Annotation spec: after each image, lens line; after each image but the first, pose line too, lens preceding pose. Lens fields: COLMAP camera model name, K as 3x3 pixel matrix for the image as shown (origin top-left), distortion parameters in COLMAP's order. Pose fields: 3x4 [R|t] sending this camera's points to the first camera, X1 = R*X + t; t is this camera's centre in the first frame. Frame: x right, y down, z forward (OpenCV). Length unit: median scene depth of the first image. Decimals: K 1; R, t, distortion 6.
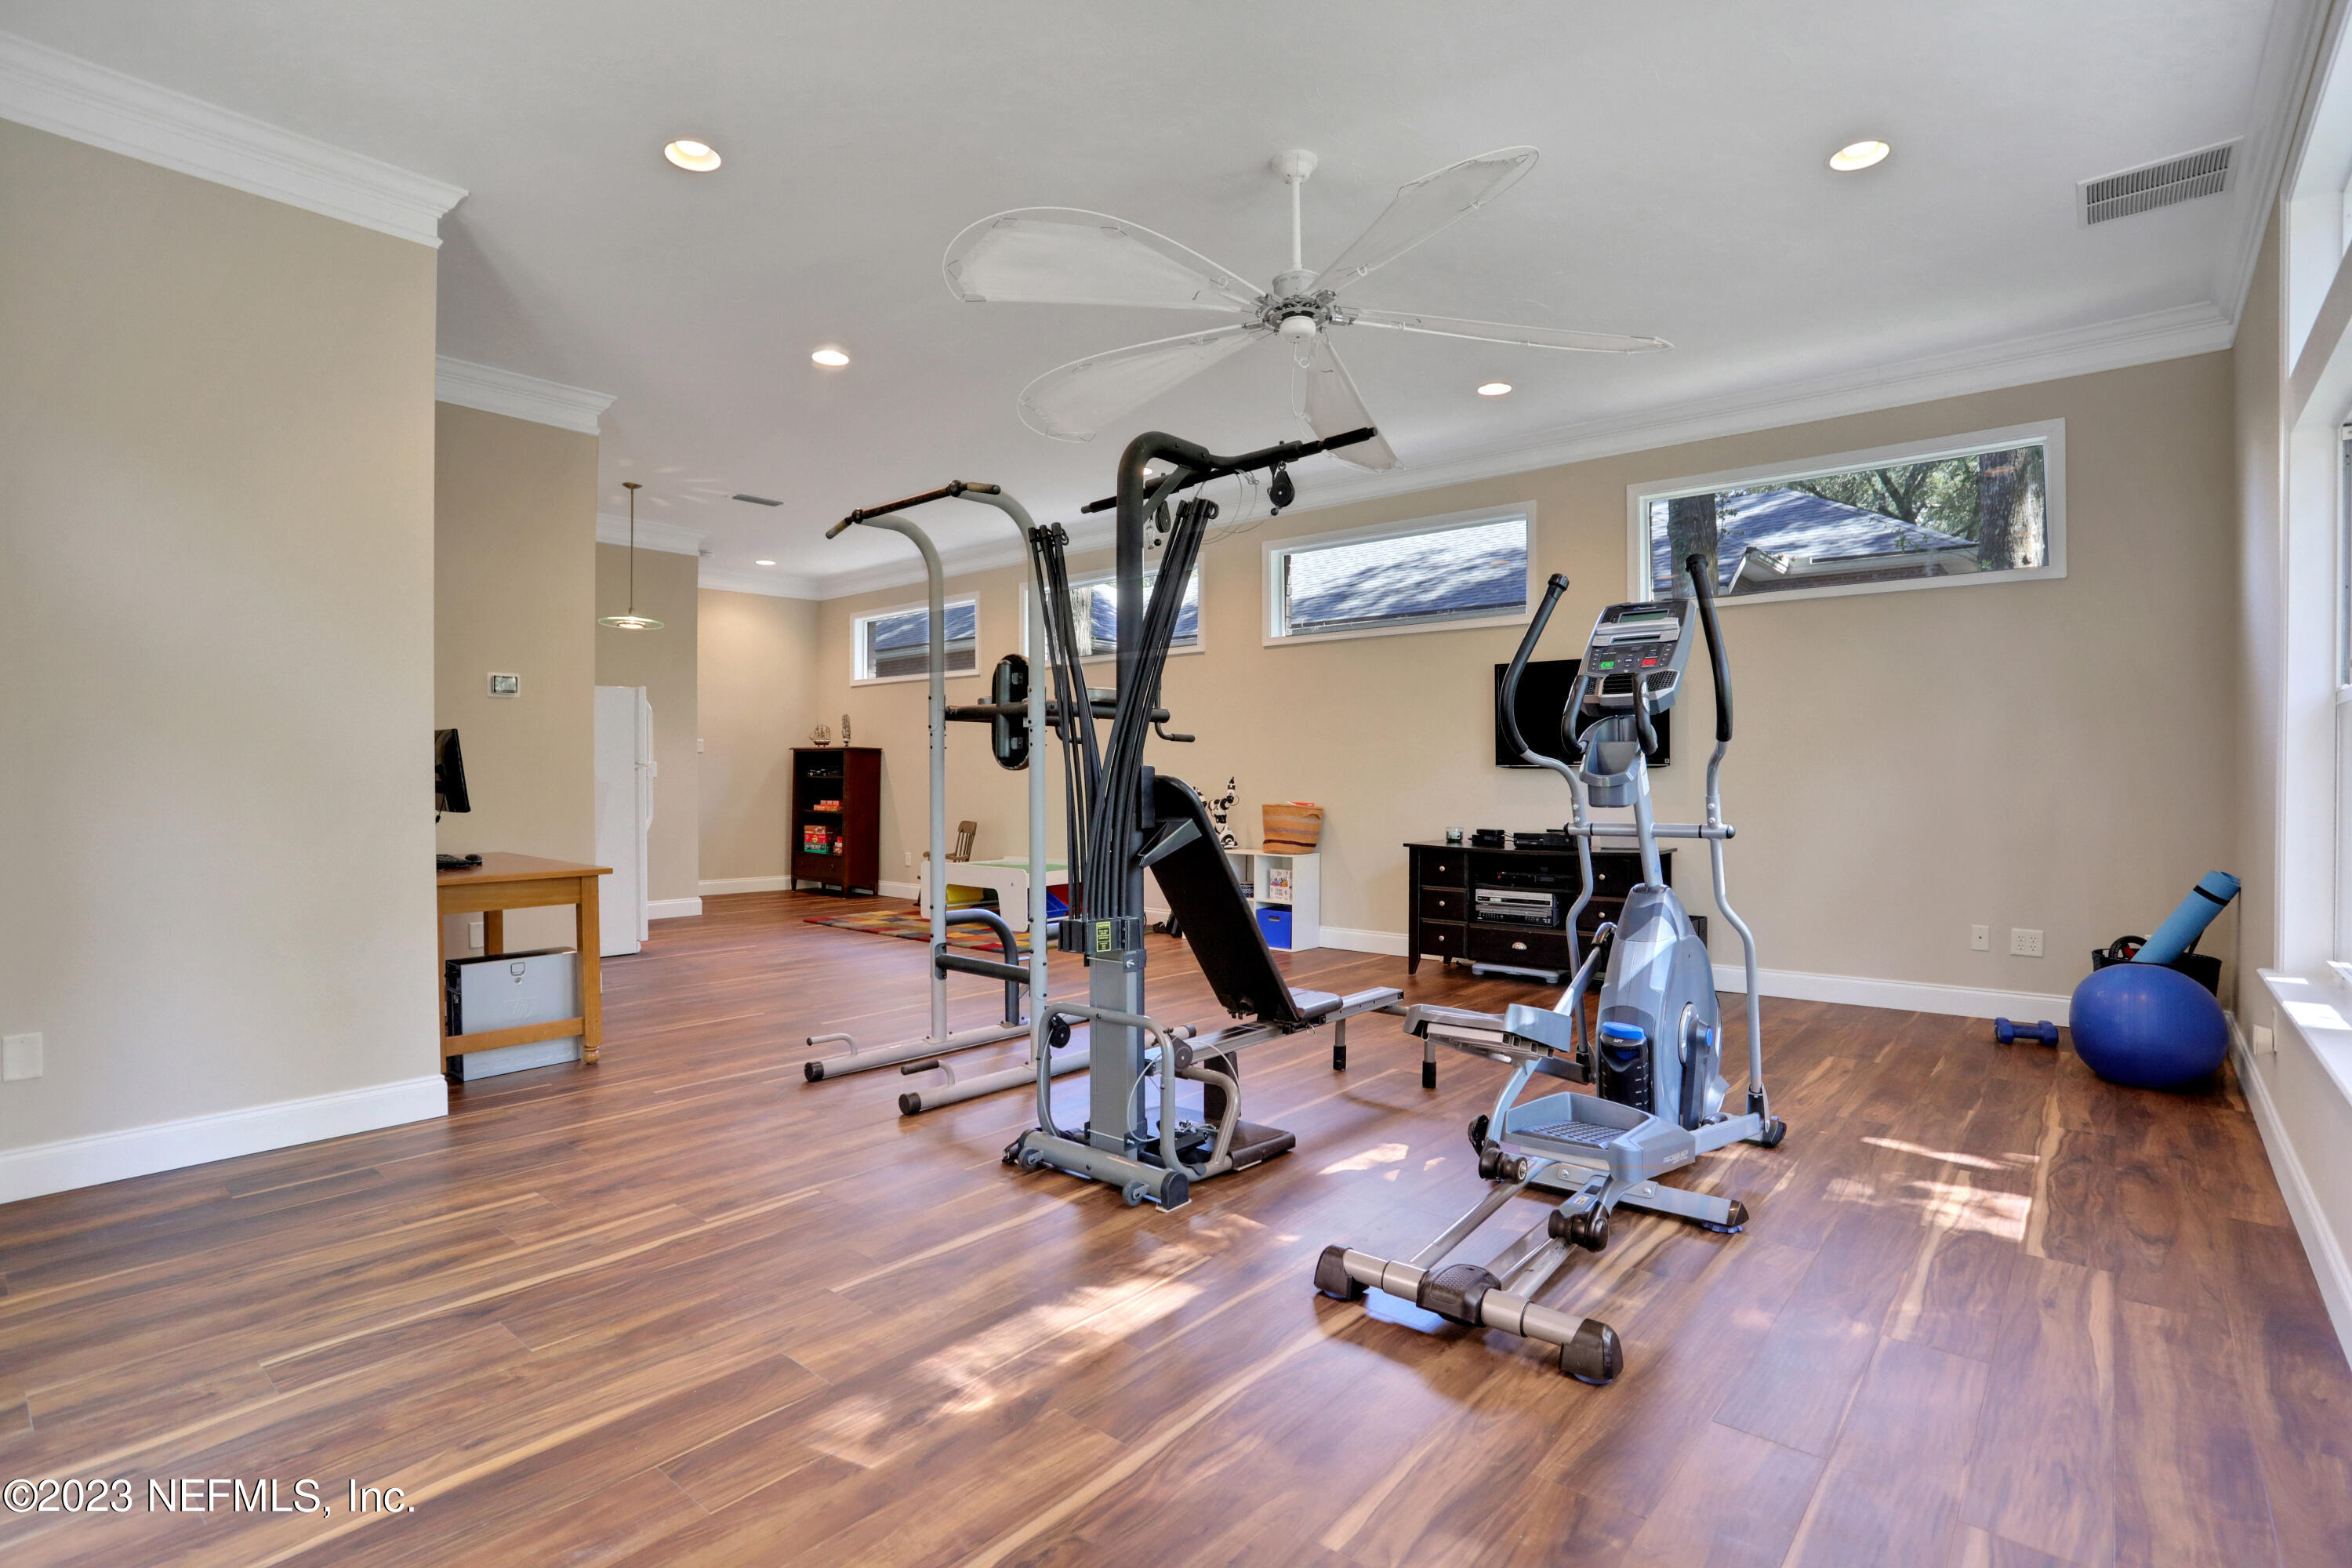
lens RADIAL K [[1146.2, 0, 1176.0], [0, 1146.2, 784.0], [0, 0, 1]] dist [-0.080194, 0.041310]
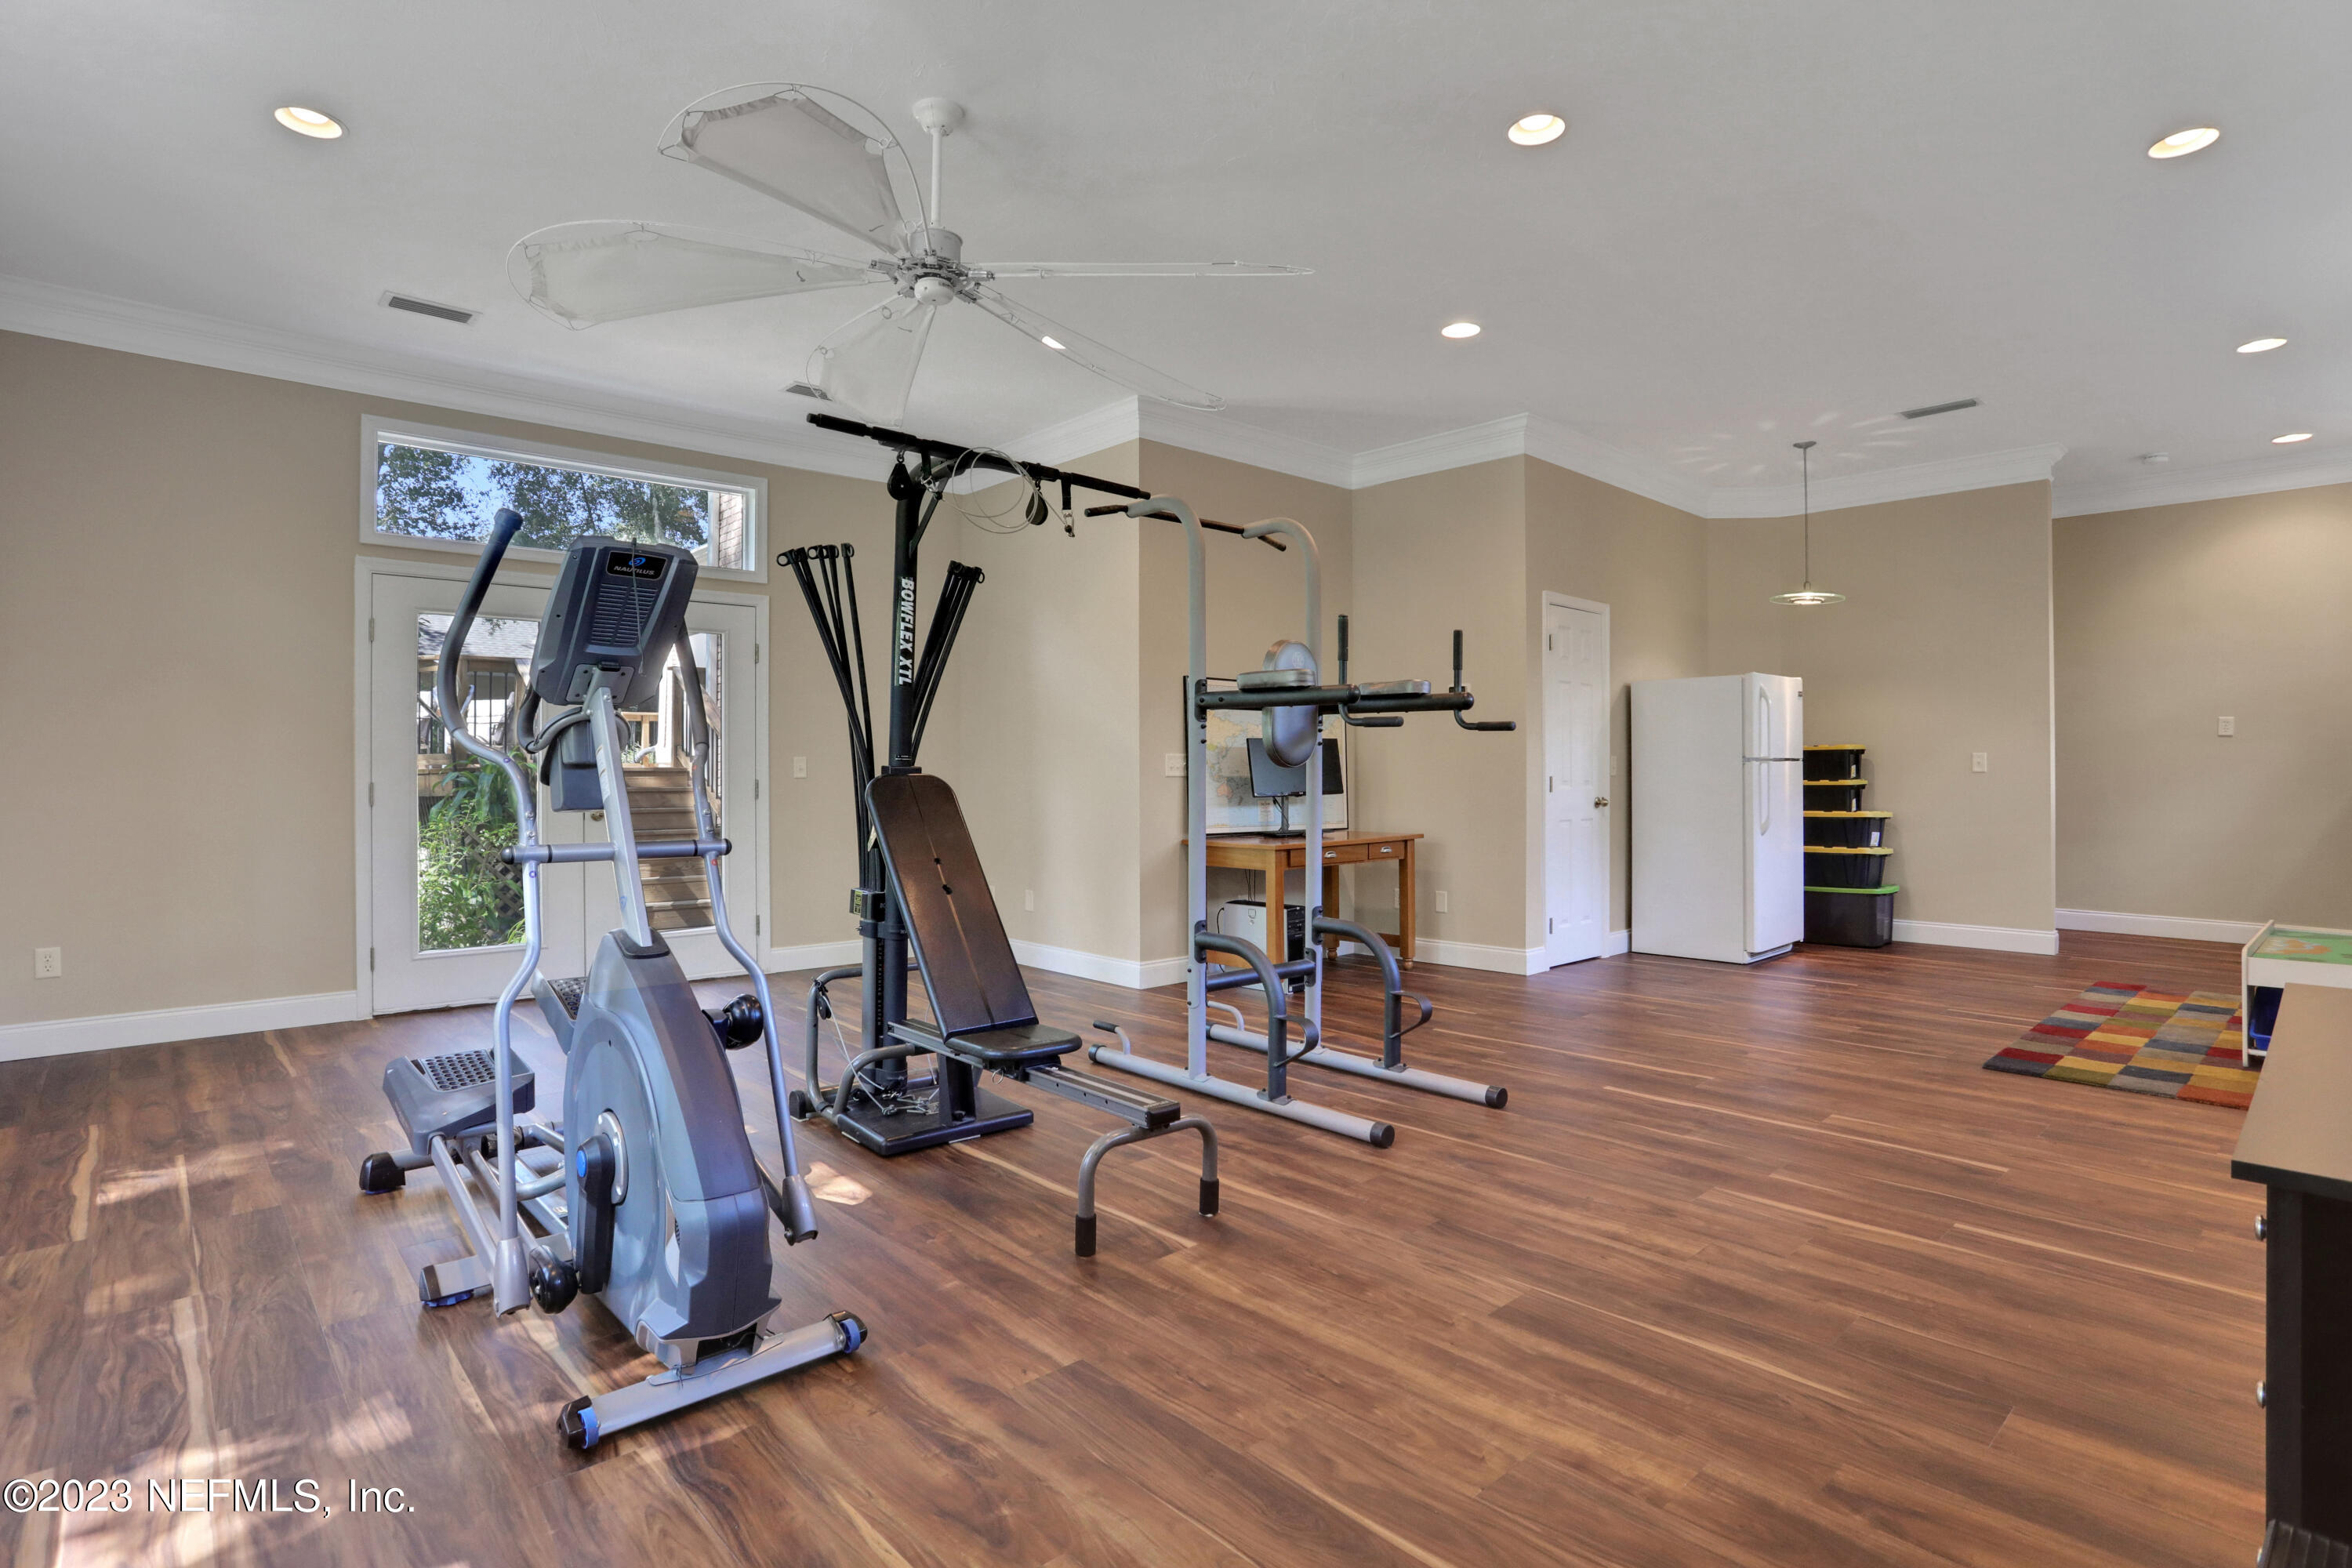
lens RADIAL K [[1146.2, 0, 1176.0], [0, 1146.2, 784.0], [0, 0, 1]] dist [-0.080194, 0.041310]
pose [[-0.109381, 0.019656, -0.993806, 1.174325], [-0.002032, 0.999798, 0.019998, -0.029592], [0.993998, 0.004207, -0.109319, 1.515413]]
